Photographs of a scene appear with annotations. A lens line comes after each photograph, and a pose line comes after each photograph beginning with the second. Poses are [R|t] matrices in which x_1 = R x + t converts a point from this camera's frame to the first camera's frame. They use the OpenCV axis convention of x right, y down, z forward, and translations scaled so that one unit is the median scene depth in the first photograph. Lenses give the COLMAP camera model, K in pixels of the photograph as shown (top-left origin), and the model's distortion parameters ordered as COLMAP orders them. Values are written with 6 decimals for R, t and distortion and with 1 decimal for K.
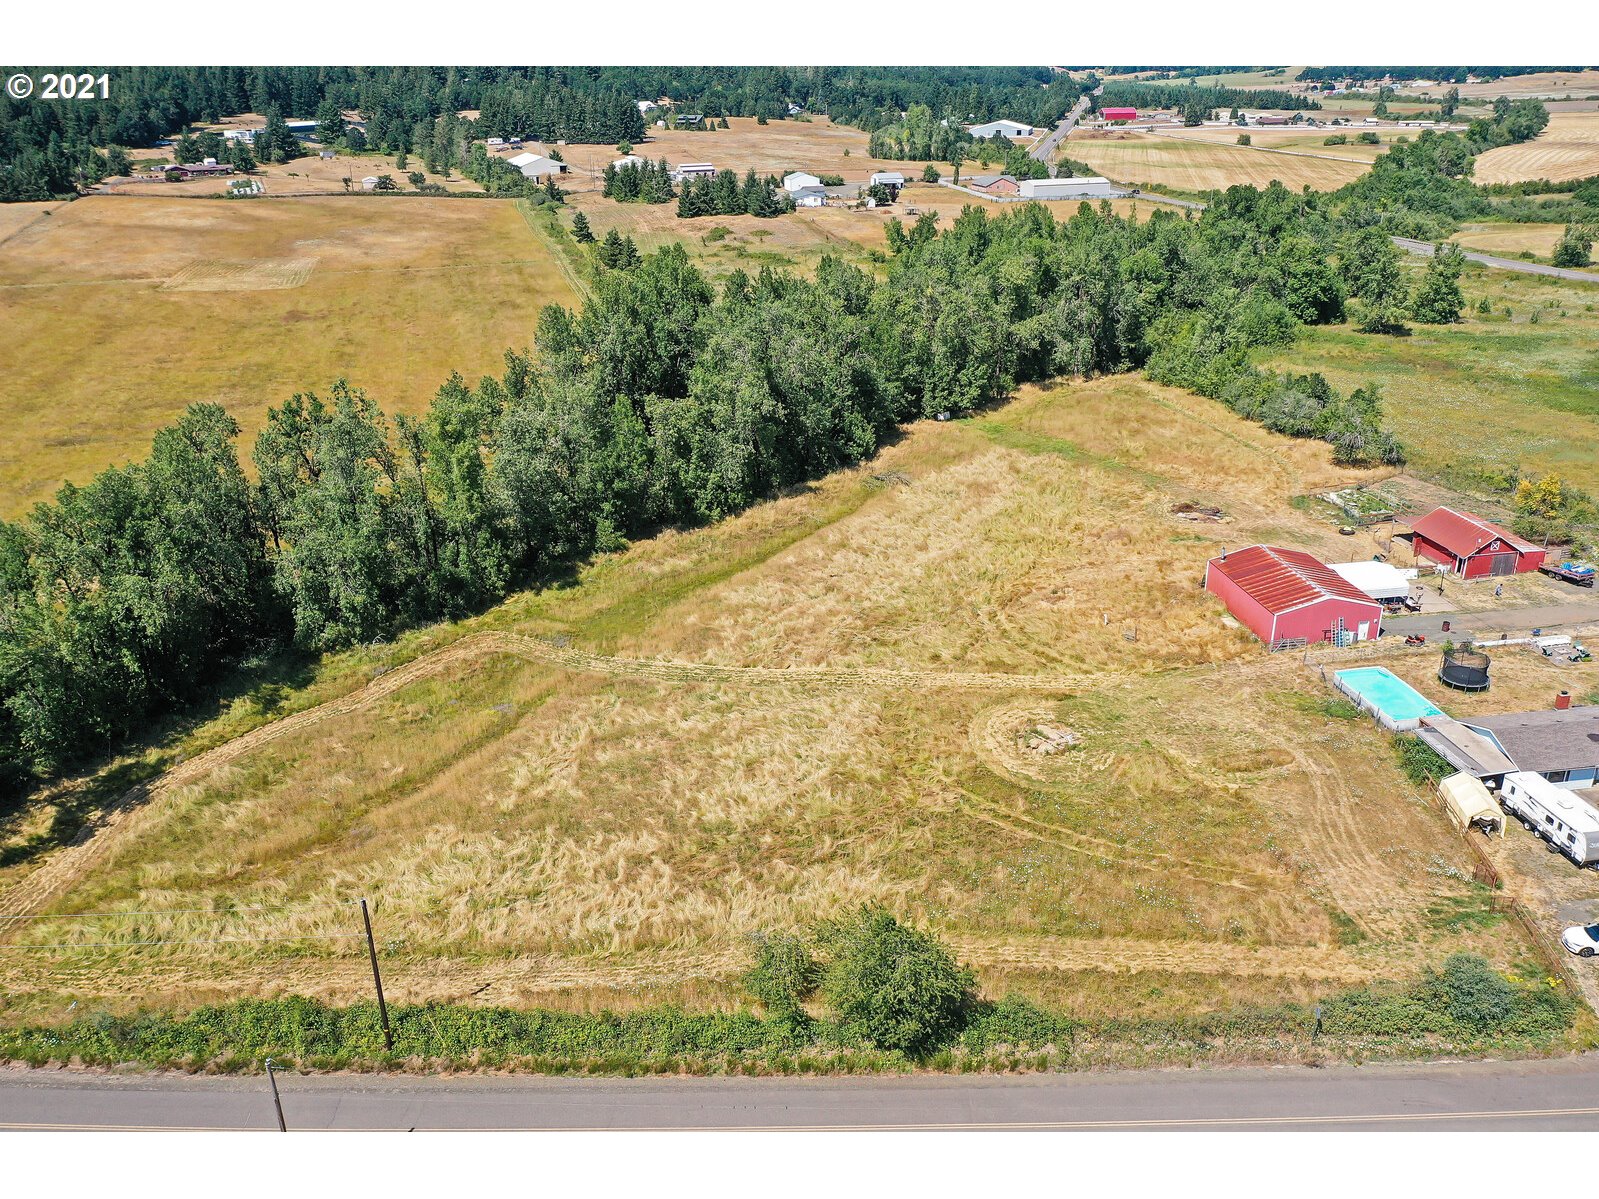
lens RADIAL K [[1249.1, 0, 799.5], [0, 1249.1, 599.5], [0, 0, 1]] dist [-0.011919, -0.005932]
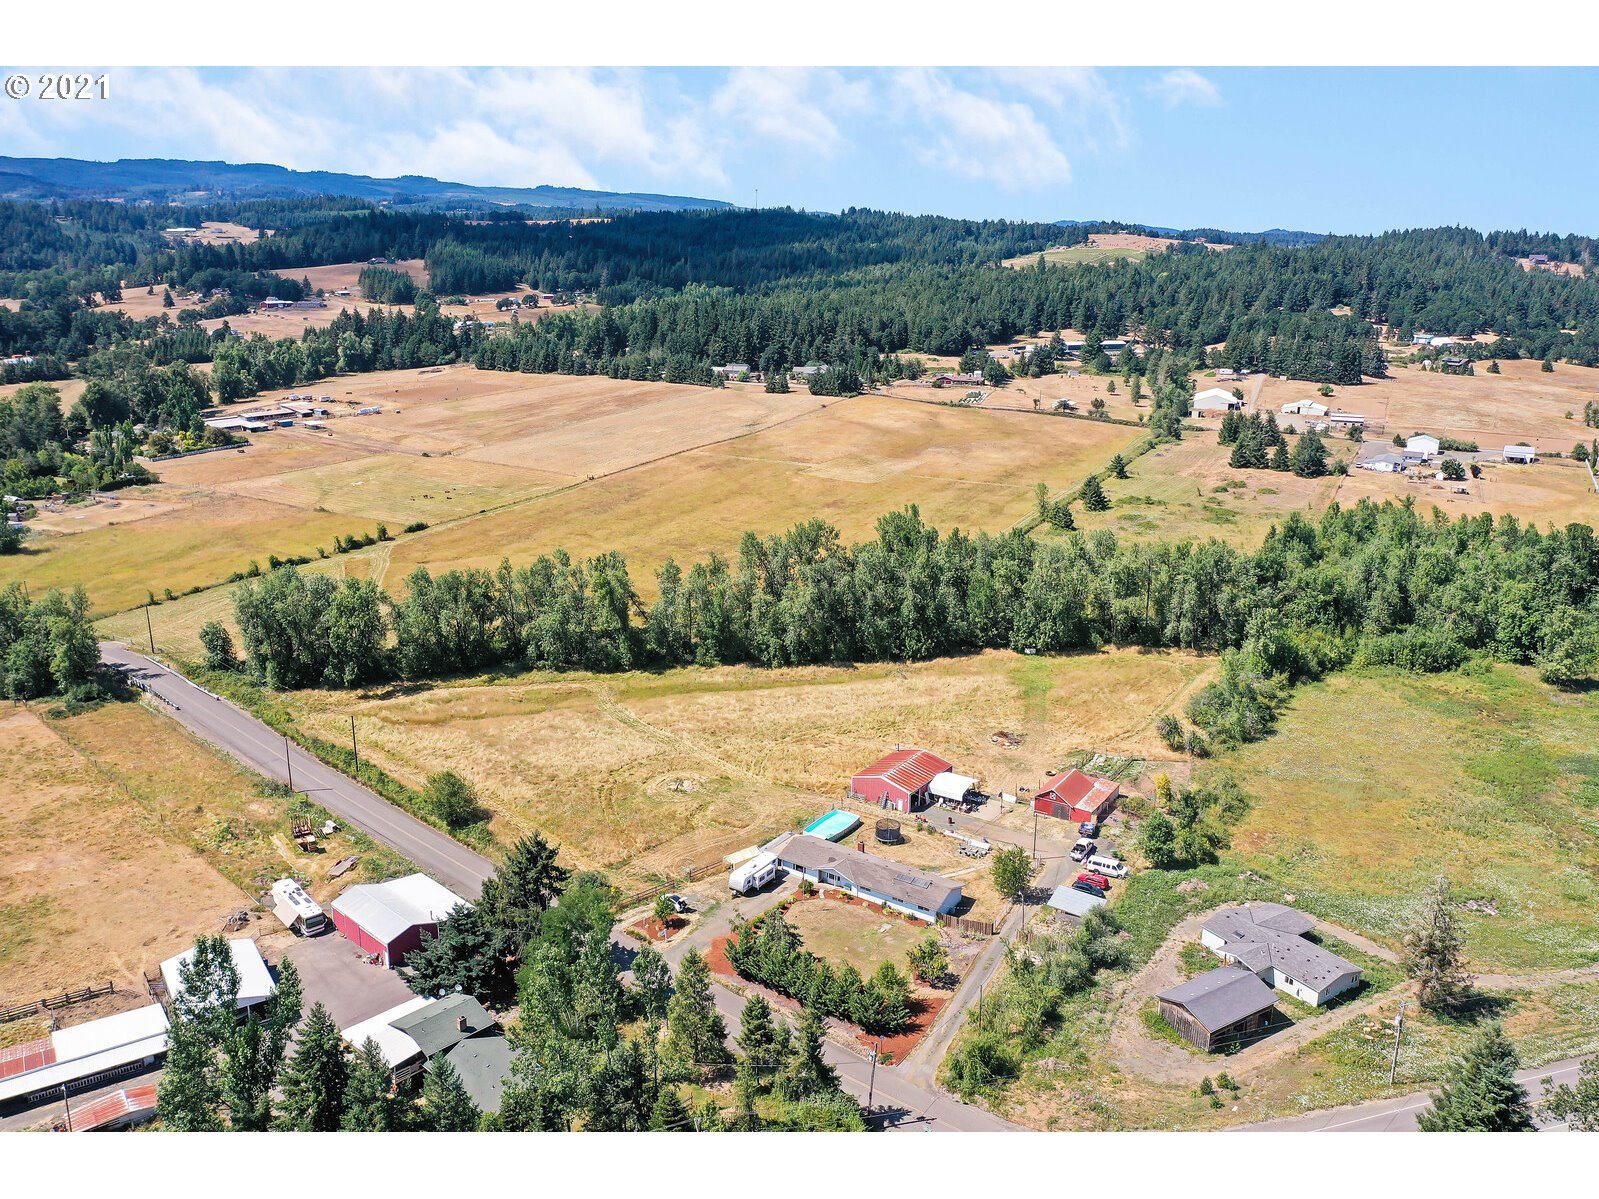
lens RADIAL K [[1249.1, 0, 799.5], [0, 1249.1, 599.5], [0, 0, 1]] dist [-0.011919, -0.005932]
pose [[0.732004, 0.204492, -0.649887, 1.087360], [-0.285029, 0.958321, -0.019500, -0.131343], [0.618813, 0.199511, 0.759780, -0.325121]]
